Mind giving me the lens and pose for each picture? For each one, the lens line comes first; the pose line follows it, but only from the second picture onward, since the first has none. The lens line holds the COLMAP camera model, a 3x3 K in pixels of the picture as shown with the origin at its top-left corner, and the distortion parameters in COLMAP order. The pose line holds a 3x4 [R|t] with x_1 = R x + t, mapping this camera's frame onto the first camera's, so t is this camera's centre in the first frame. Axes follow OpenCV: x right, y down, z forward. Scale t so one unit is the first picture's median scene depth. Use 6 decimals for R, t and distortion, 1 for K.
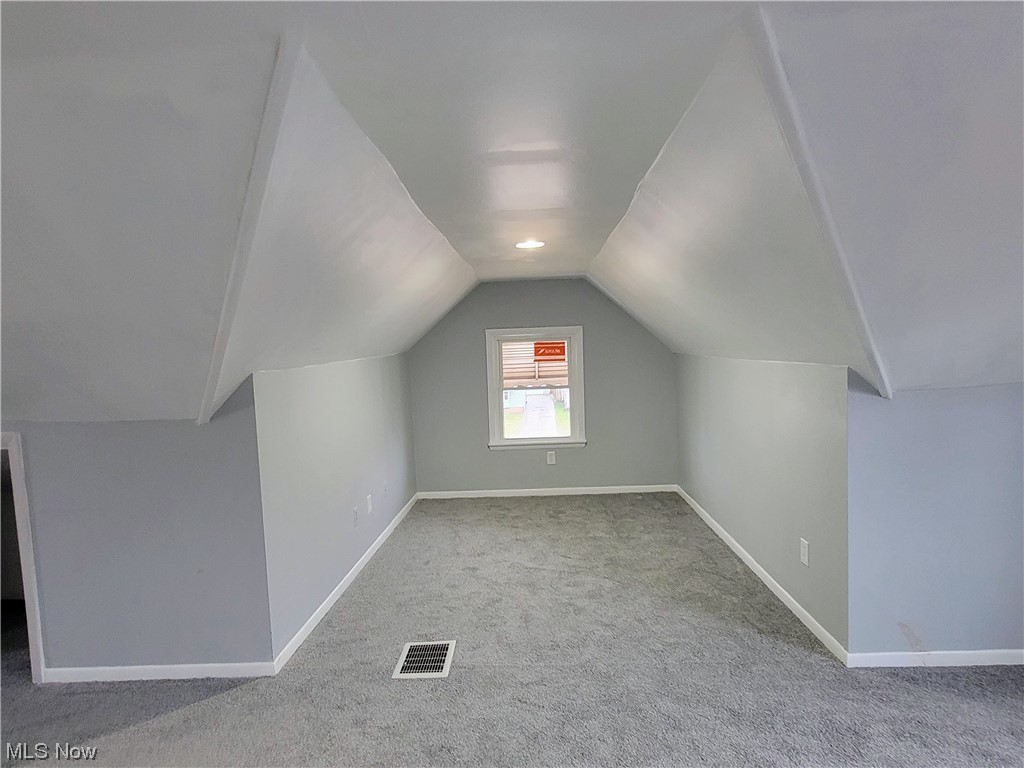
lens RADIAL K [[559.8, 0, 507.2], [0, 559.8, 388.4], [0, 0, 1]] dist [-0.004827, -0.001470]
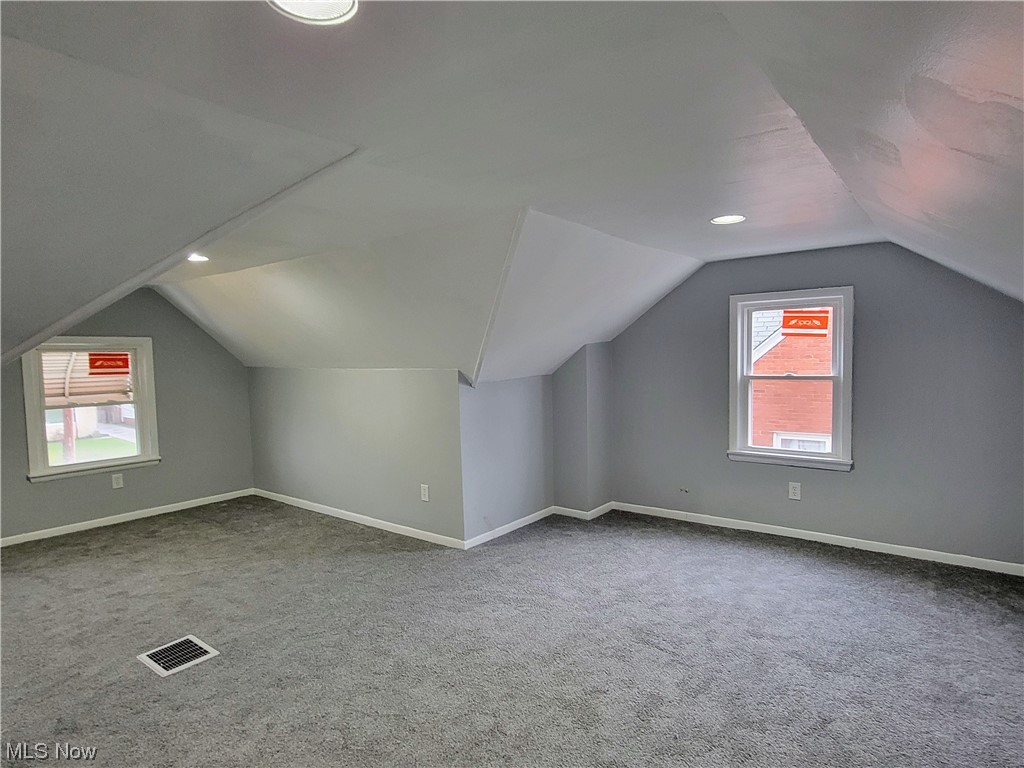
lens RADIAL K [[559.8, 0, 507.2], [0, 559.8, 388.4], [0, 0, 1]] dist [-0.004827, -0.001470]
pose [[0.597235, -0.020176, 0.801813, -0.283099], [0.052103, 0.998548, -0.013683, 0.020938], [-0.800372, 0.049949, 0.597419, -0.053636]]
